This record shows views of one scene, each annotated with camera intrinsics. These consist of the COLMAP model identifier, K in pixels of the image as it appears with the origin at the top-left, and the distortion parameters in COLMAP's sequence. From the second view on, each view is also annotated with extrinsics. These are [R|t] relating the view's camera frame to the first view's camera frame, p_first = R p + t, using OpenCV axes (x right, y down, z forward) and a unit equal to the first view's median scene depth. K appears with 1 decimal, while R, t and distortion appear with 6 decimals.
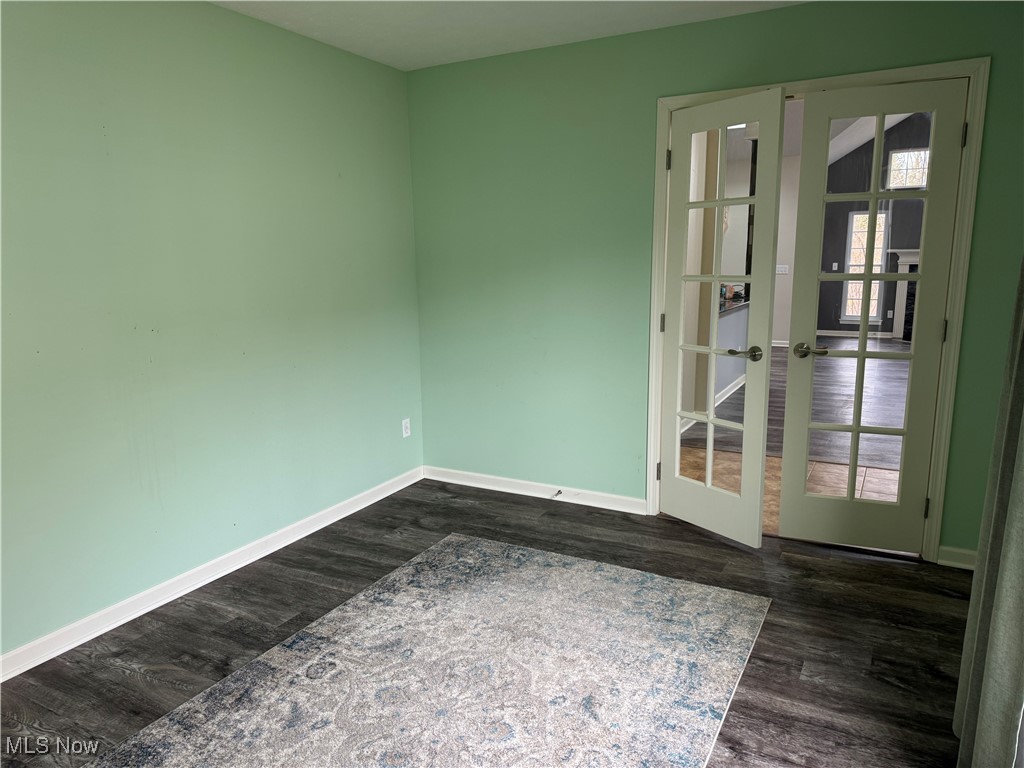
lens RADIAL K [[712.9, 0, 514.7], [0, 712.9, 387.1], [0, 0, 1]] dist [0.058440, -0.066496]
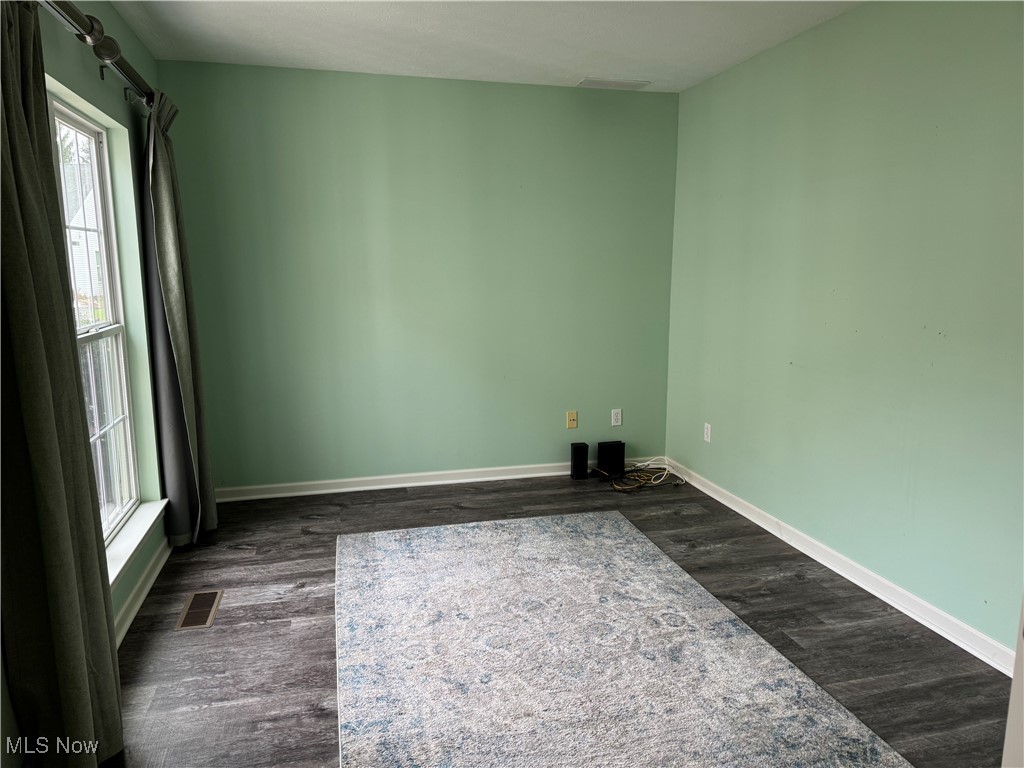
lens RADIAL K [[712.9, 0, 513.7], [0, 712.9, 383.1], [0, 0, 1]] dist [0.058440, -0.066496]
pose [[-0.730858, 0.128158, -0.670389, 0.673311], [-0.114283, 0.945368, 0.305317, -0.300059], [0.672893, 0.299758, -0.676284, 1.583104]]
